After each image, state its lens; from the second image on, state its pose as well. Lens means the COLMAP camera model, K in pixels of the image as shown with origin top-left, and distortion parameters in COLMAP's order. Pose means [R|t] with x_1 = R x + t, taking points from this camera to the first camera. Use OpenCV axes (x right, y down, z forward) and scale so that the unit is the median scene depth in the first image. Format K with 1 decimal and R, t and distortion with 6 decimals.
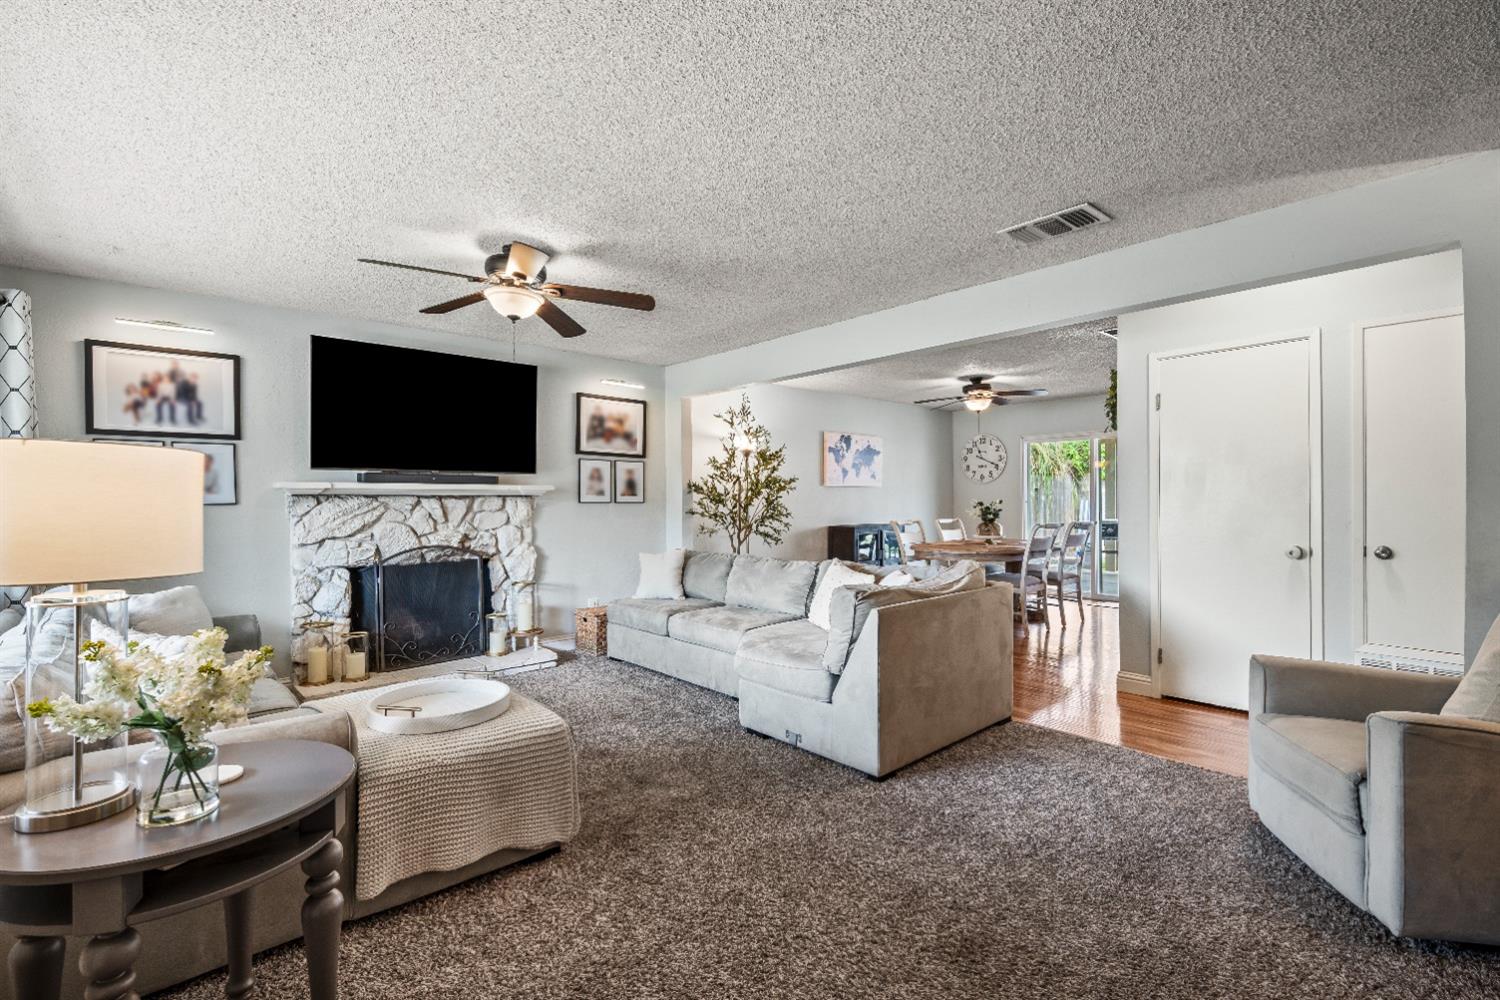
lens RADIAL K [[687.4, 0, 758.0], [0, 687.4, 503.5], [0, 0, 1]] dist [-0.001731, -0.000203]
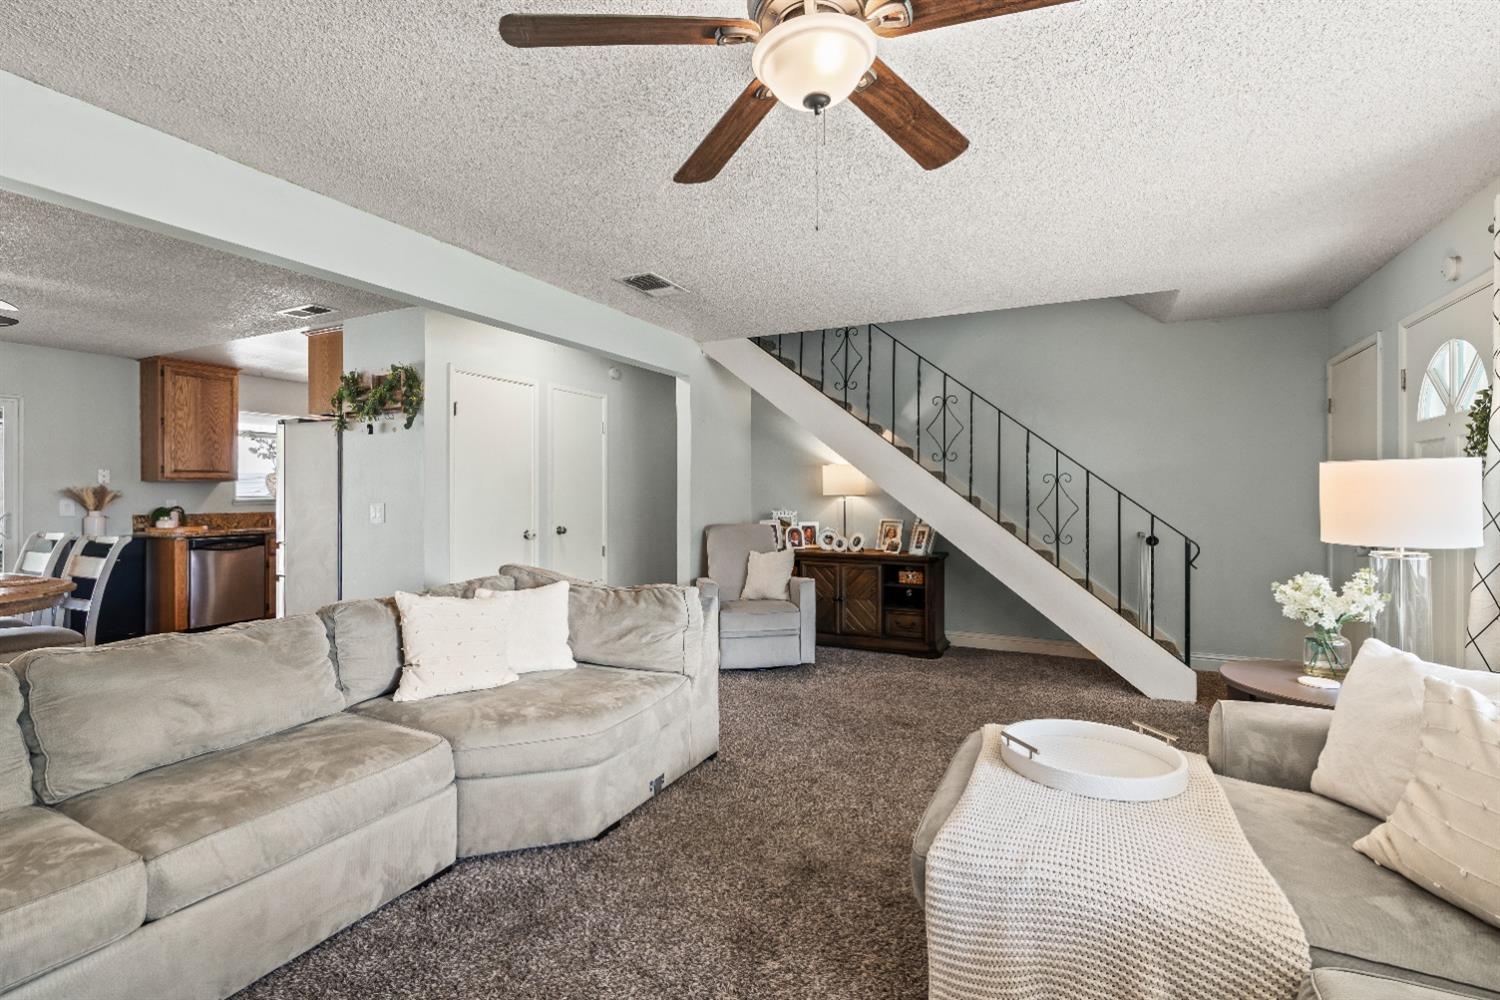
lens RADIAL K [[680.0, 0, 750.0], [0, 680.0, 500.0], [0, 0, 1]] dist [-0.000493, -0.000048]
pose [[-0.387164, 0.000095, 0.922011, -0.477035], [0.003868, 0.999991, 0.001522, -0.001088], [-0.922003, 0.004156, -0.387161, 0.774632]]
